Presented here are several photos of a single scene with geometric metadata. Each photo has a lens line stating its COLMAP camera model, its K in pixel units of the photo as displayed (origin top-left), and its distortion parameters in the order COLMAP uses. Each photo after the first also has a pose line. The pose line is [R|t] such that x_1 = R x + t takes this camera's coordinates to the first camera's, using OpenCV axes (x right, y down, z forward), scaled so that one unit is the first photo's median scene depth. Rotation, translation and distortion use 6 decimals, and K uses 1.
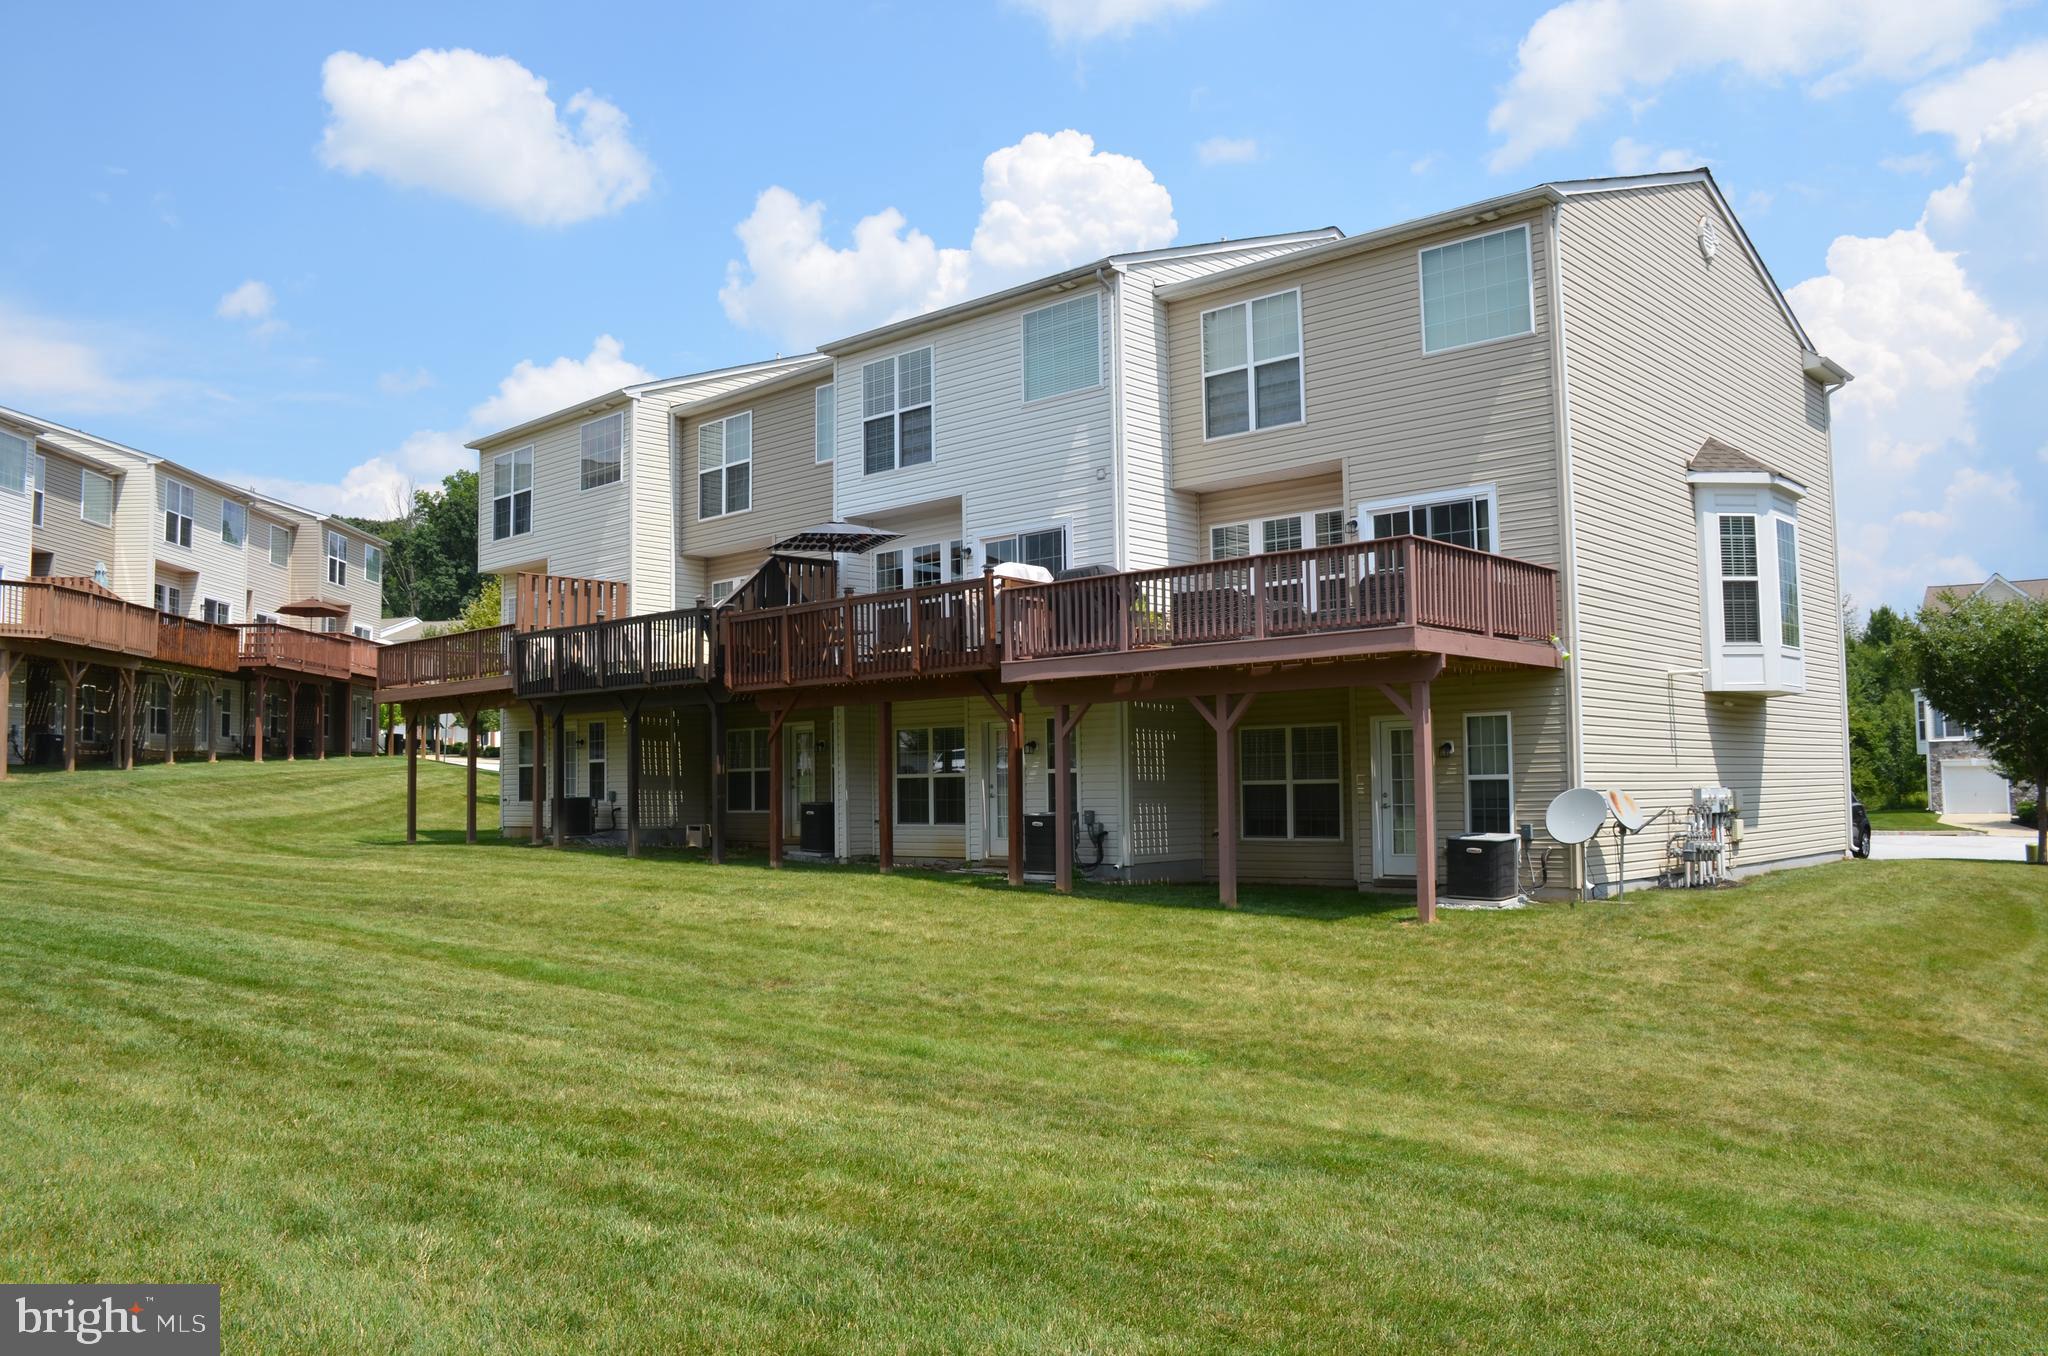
lens RADIAL K [[1563.2, 0, 1016.6], [0, 1563.2, 677.6], [0, 0, 1]] dist [-0.107991, 0.010151]
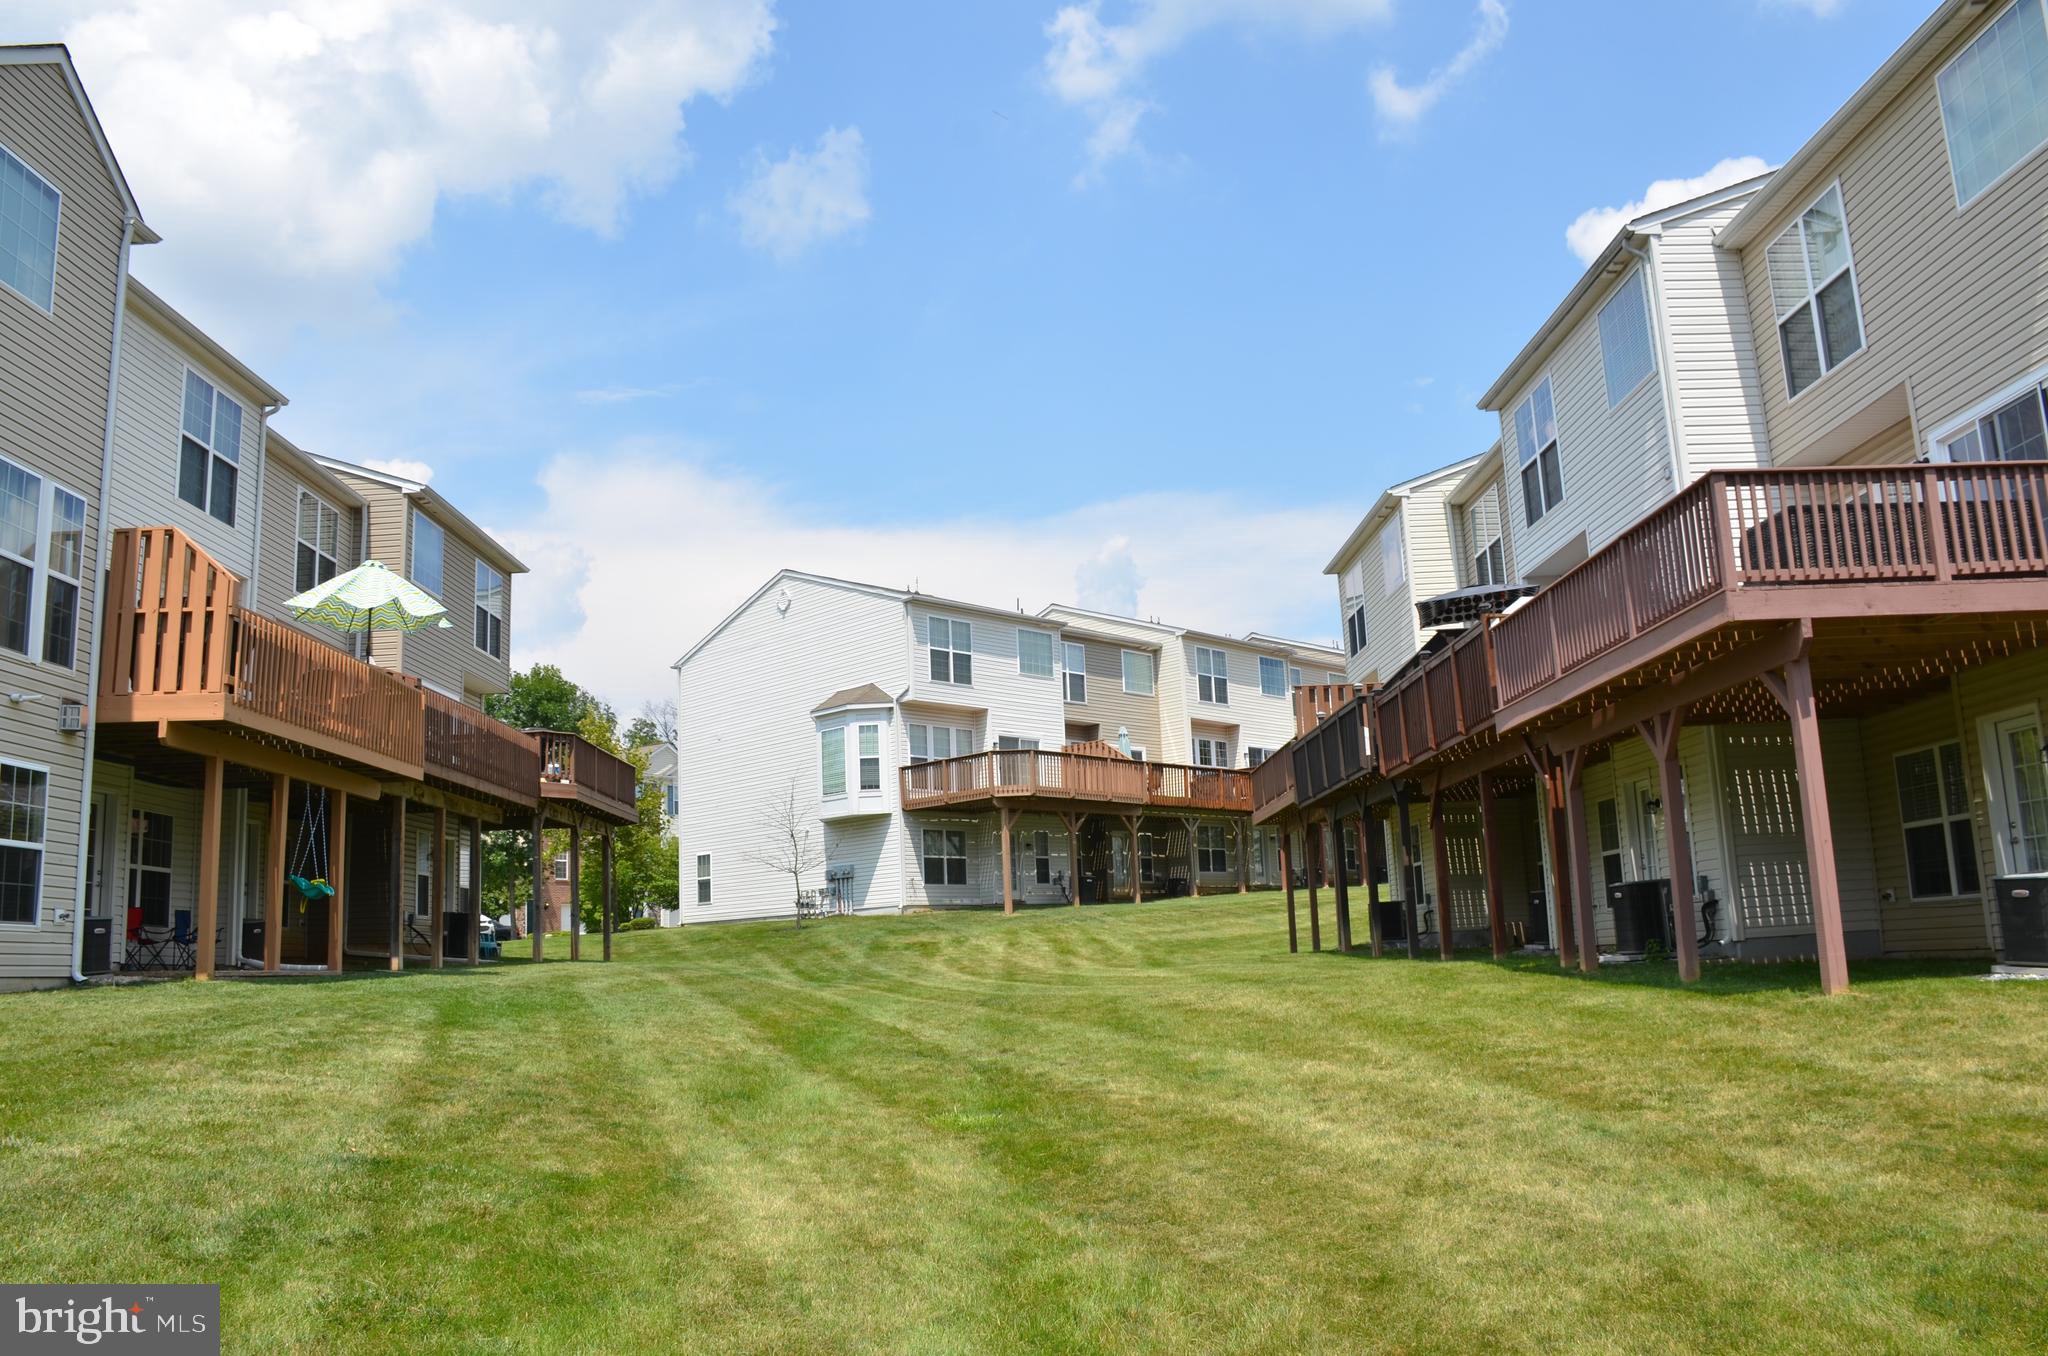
lens RADIAL K [[1563.2, 0, 1022.4], [0, 1563.2, 680.7], [0, 0, 1]] dist [-0.107991, 0.010151]
pose [[0.699423, -0.143923, -0.700067, 0.269870], [0.085848, 0.989340, -0.117625, 0.034134], [0.709533, 0.022170, 0.704323, 0.129381]]
